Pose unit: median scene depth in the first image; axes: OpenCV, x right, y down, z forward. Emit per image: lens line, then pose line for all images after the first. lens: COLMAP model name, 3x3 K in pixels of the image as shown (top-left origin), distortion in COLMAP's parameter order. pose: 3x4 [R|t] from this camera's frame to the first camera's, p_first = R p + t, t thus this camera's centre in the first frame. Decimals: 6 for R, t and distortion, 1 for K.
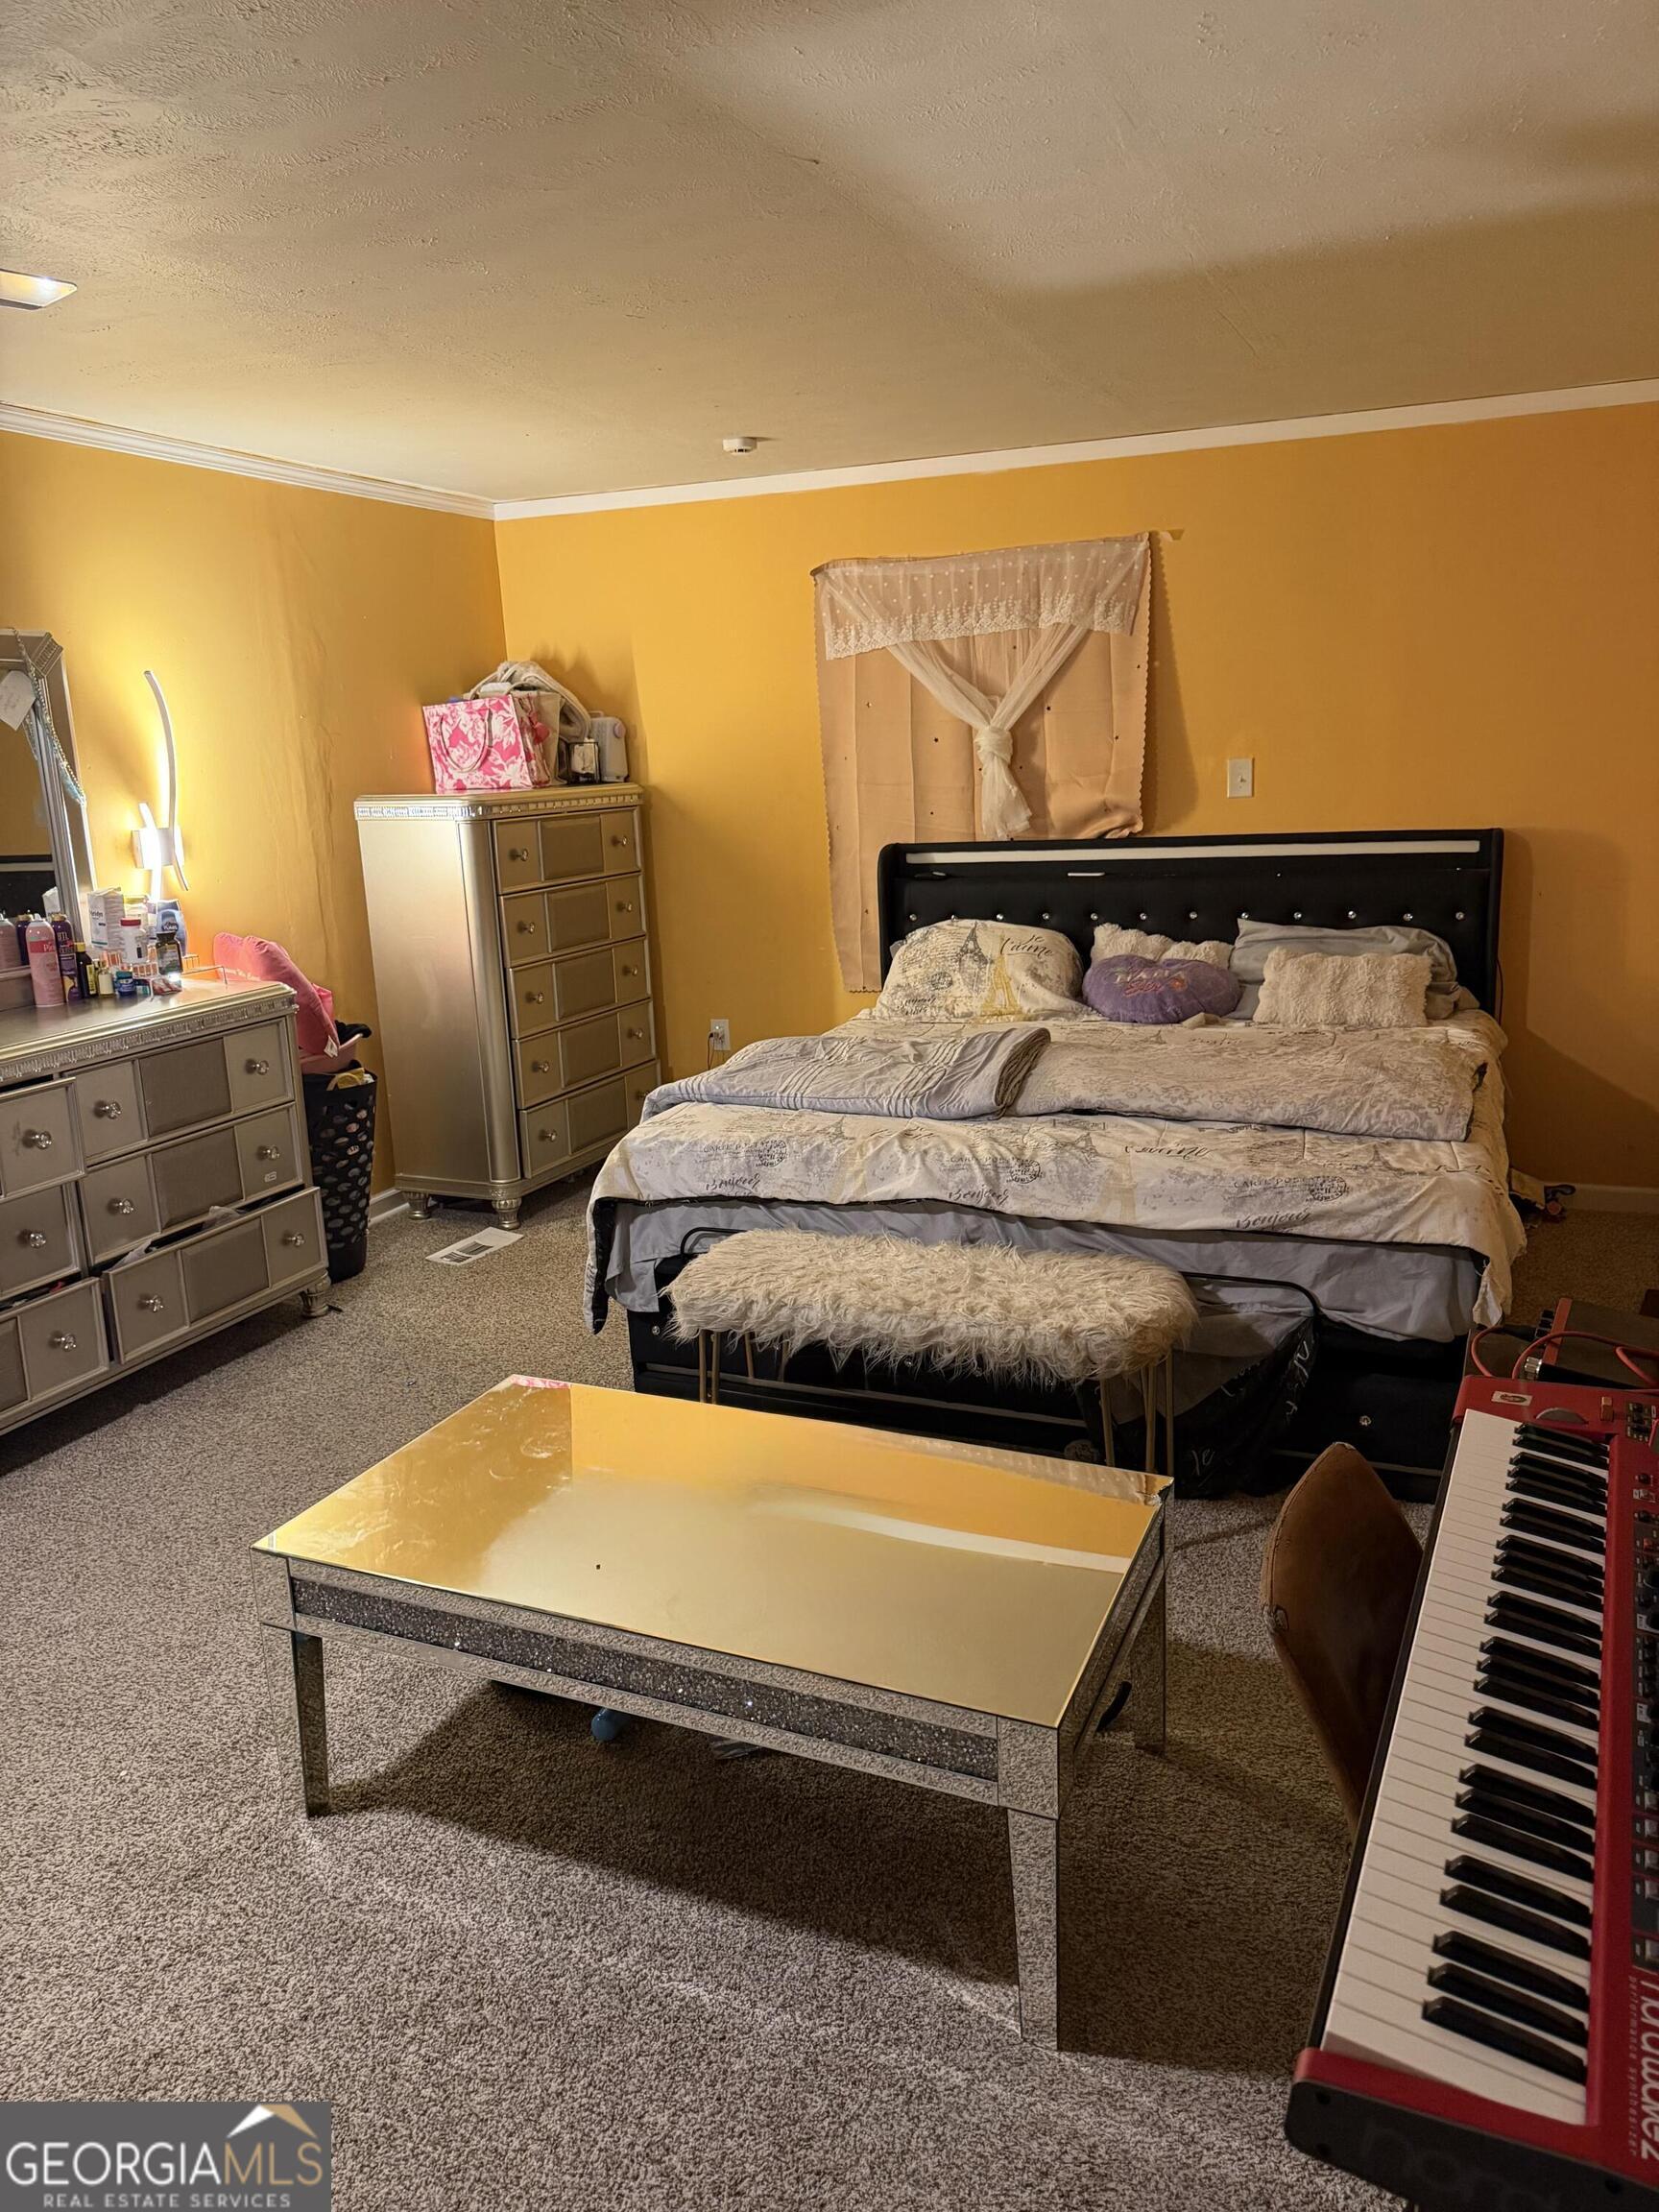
lens RADIAL K [[1571.9, 0, 828.2], [0, 1571.9, 1067.0], [0, 0, 1]] dist [0.123141, -0.101707]
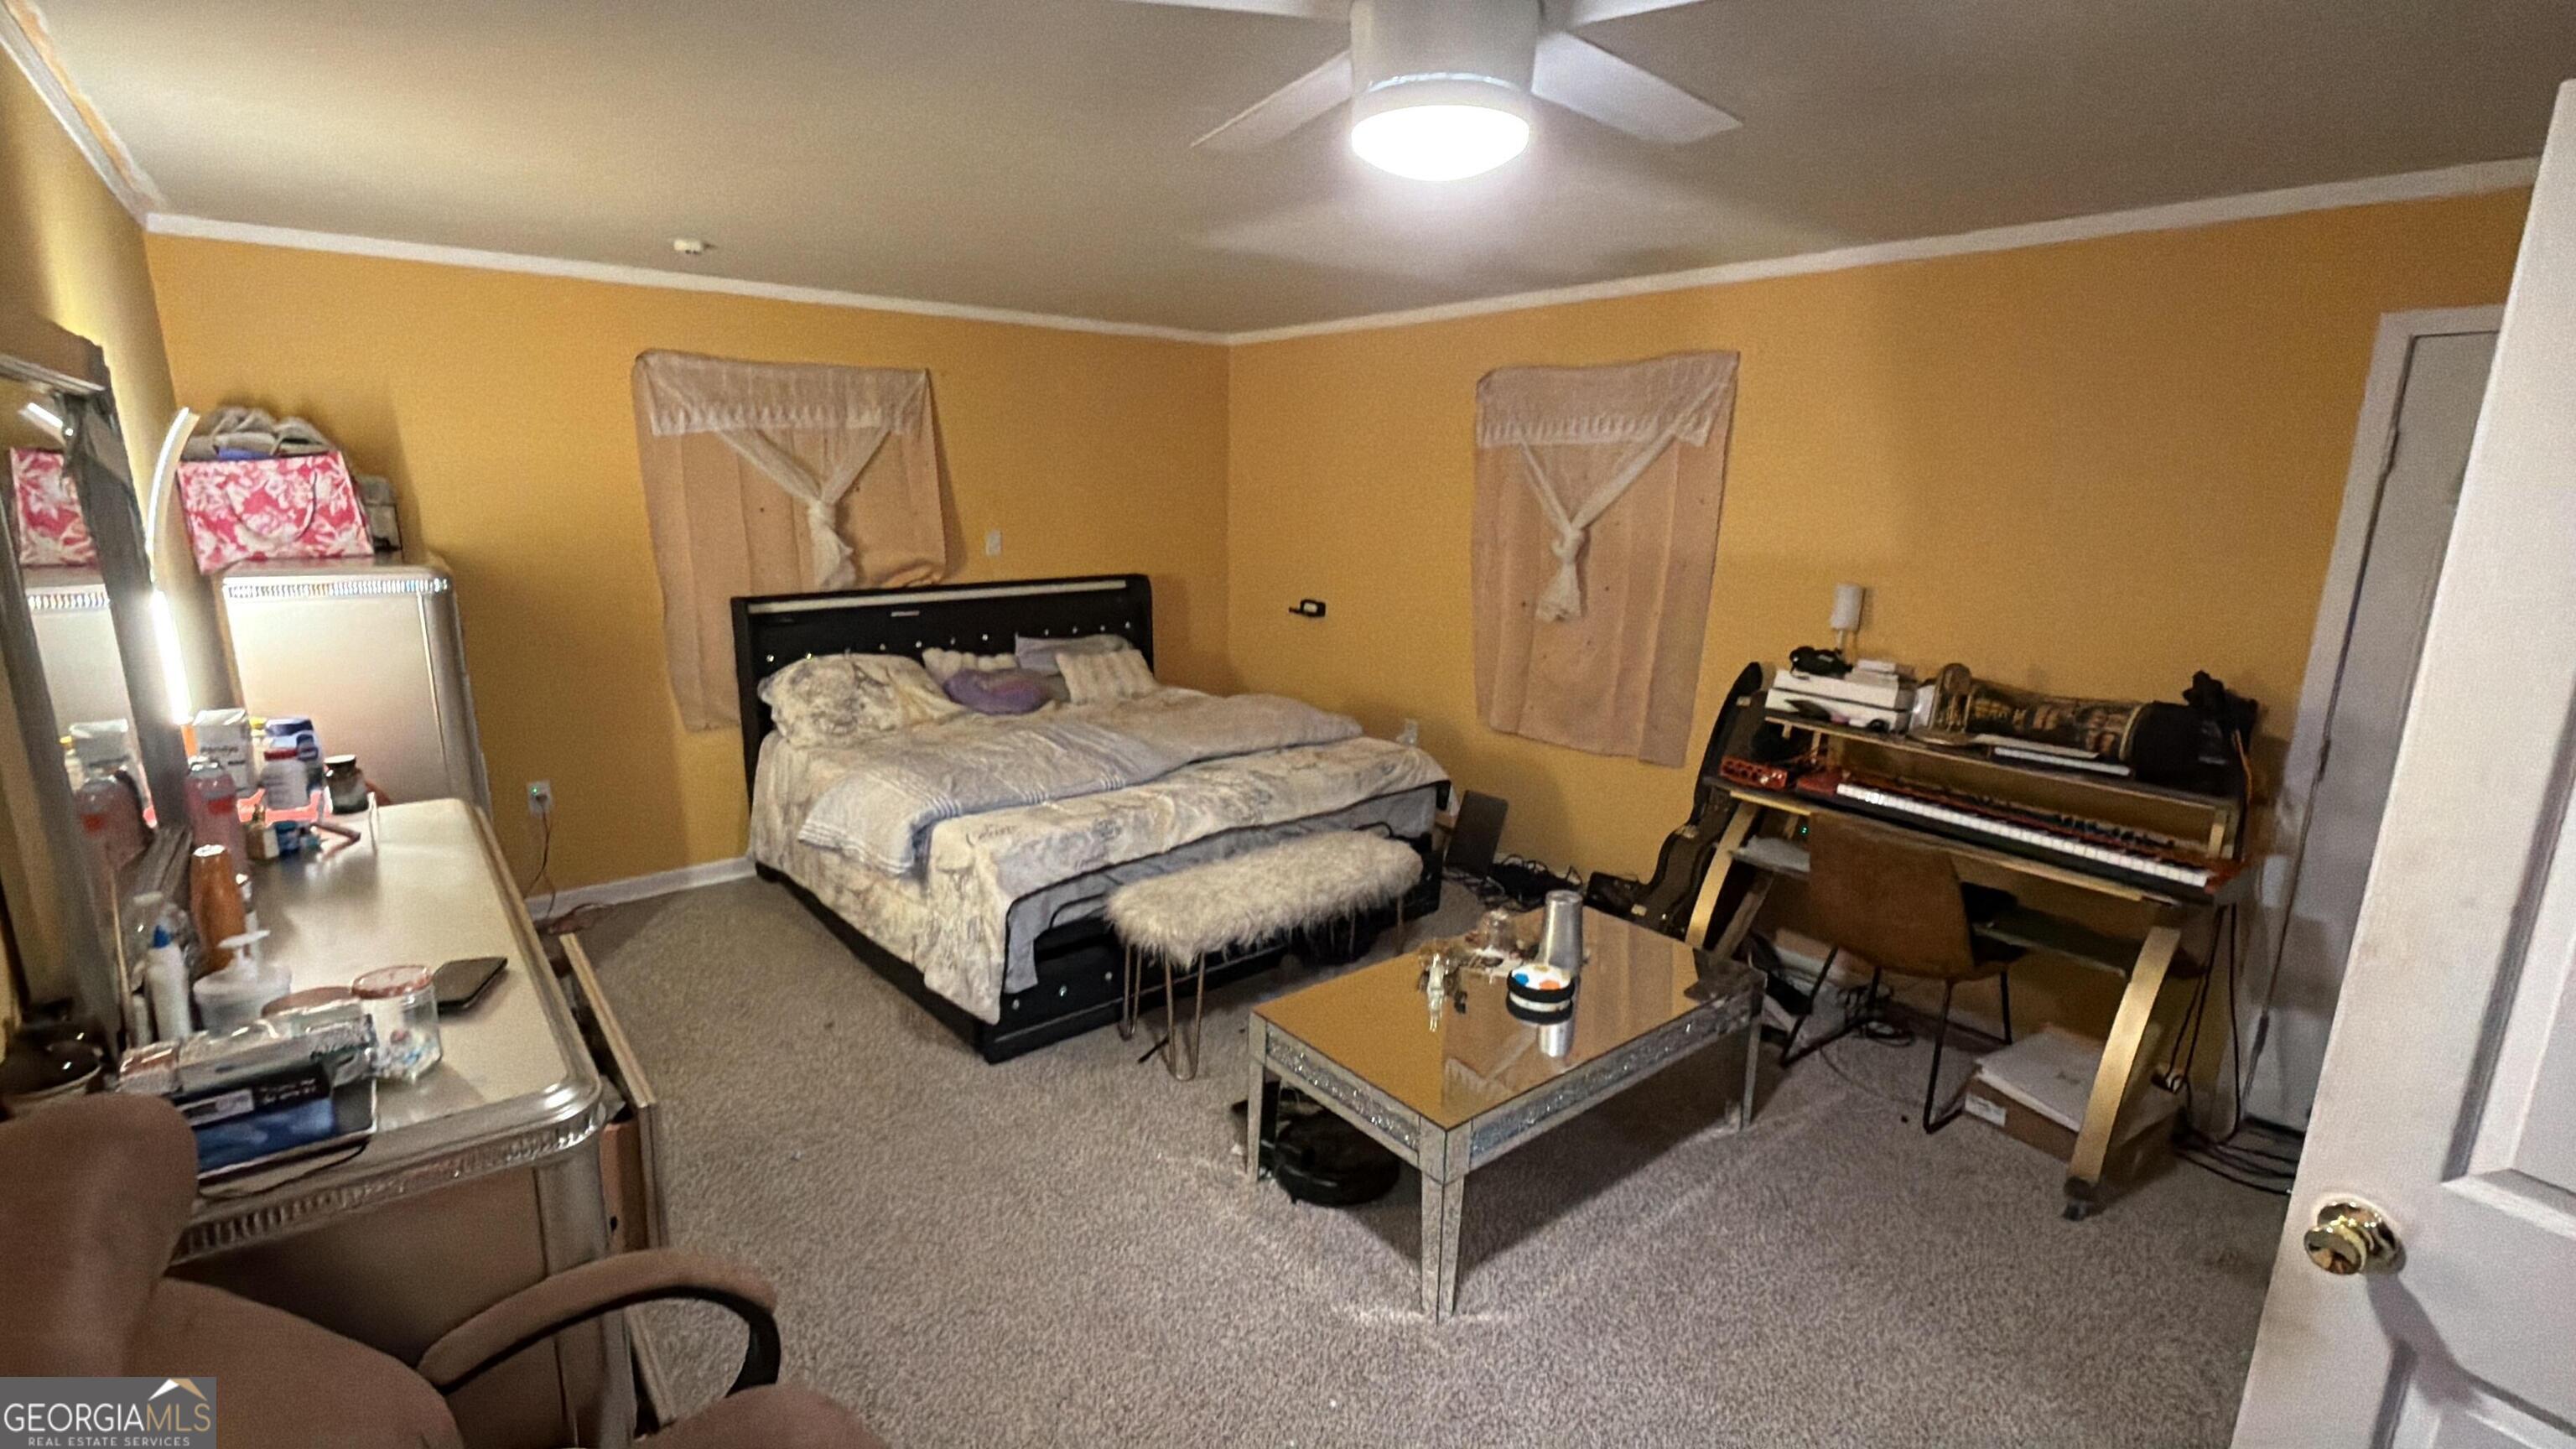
lens RADIAL K [[1116.0, 0, 1288.0], [0, 1116.0, 724.5], [0, 0, 1]] dist [-0.059273, -0.000338]
pose [[0.451349, -0.143305, 0.880765, -0.524273], [0.150666, 0.985088, 0.083071, -0.058558], [-0.879536, 0.095207, 0.466210, 0.290061]]
